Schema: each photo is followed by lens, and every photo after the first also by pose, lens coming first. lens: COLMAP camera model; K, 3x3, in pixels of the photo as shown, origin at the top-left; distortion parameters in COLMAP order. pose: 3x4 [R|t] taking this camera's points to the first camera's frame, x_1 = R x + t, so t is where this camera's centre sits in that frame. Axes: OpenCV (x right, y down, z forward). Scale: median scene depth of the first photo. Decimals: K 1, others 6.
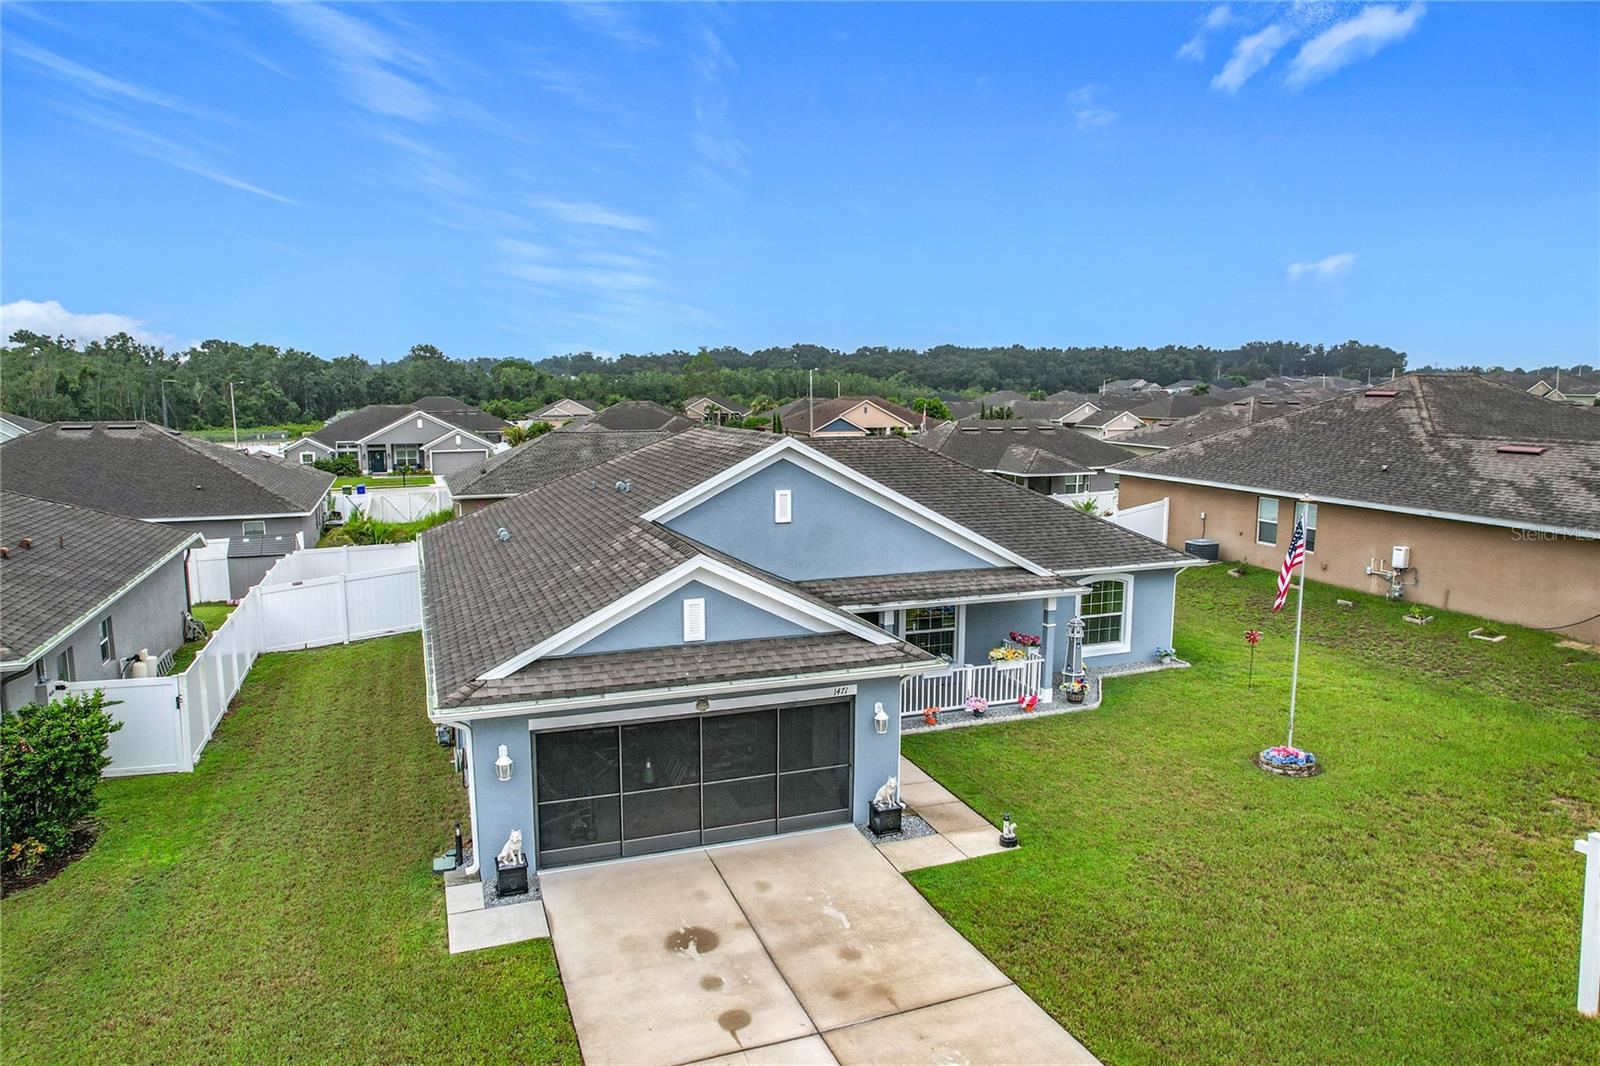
lens RADIAL K [[1045.3, 0, 818.4], [0, 1045.3, 529.3], [0, 0, 1]] dist [-0.072078, 0.069433]
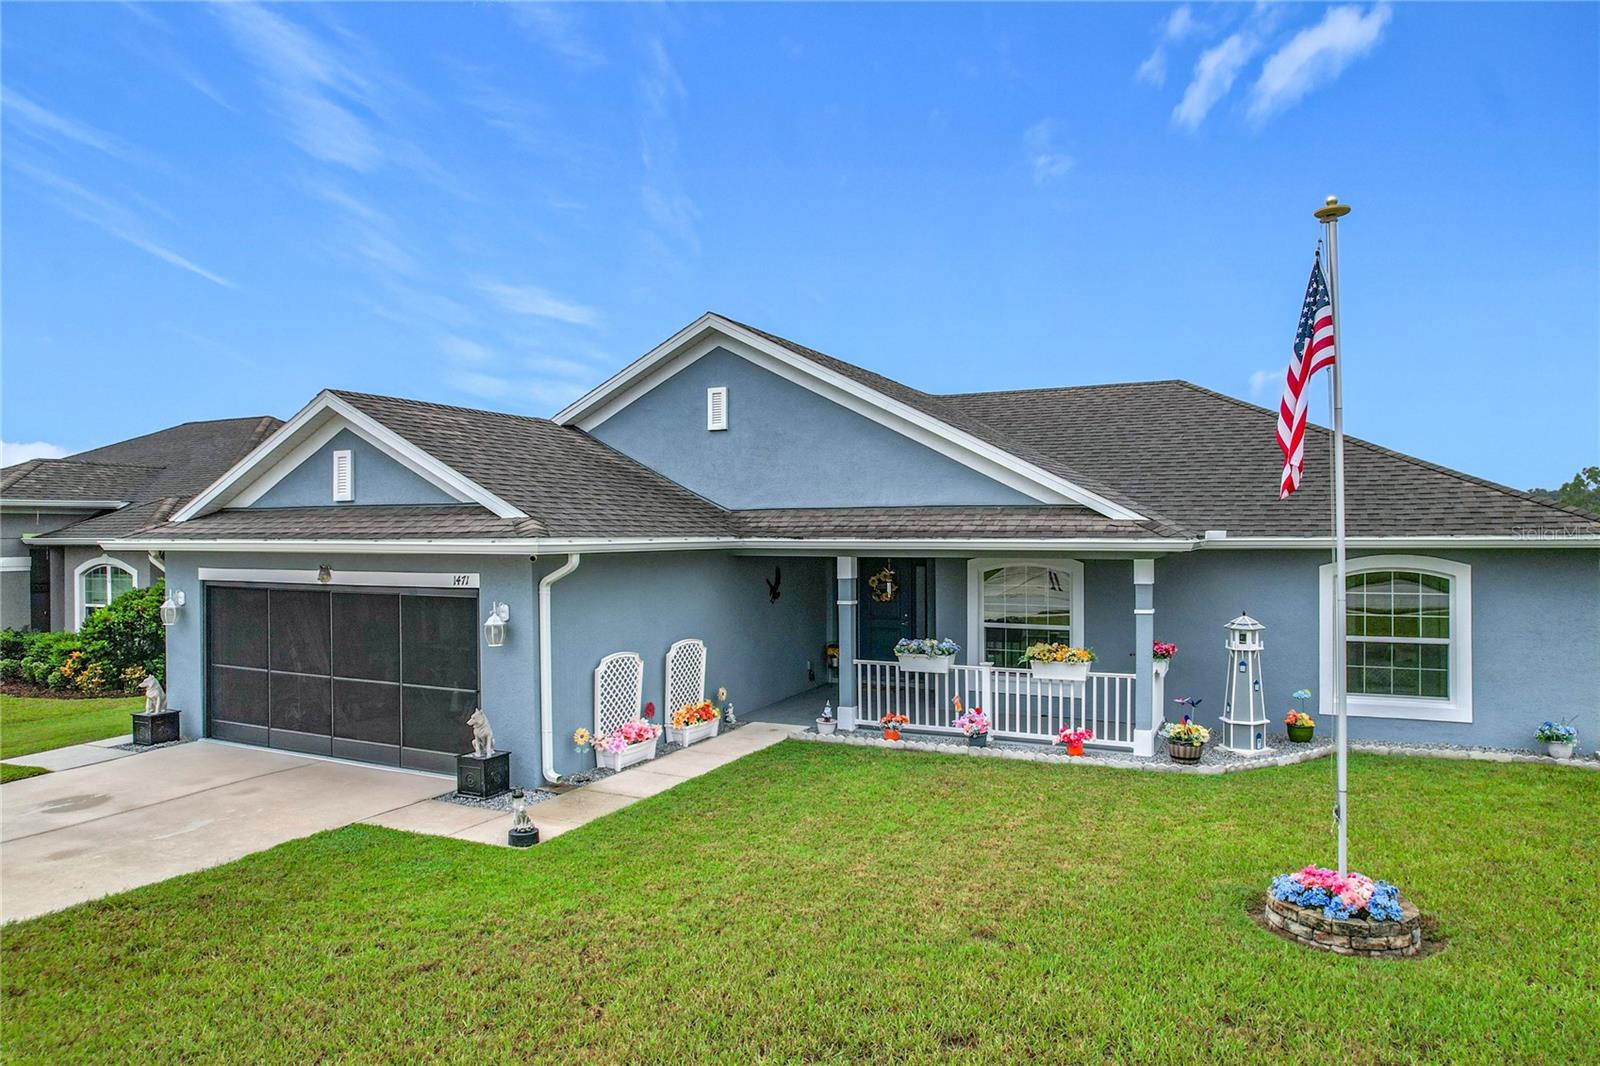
lens RADIAL K [[1032.1, 0, 806.6], [0, 1032.1, 530.6], [0, 0, 1]] dist [-0.076198, 0.068889]
pose [[0.678044, -0.009208, -0.734964, 0.530917], [-0.095119, 0.990414, -0.100161, 0.127891], [0.728841, 0.137822, 0.670668, 0.525805]]
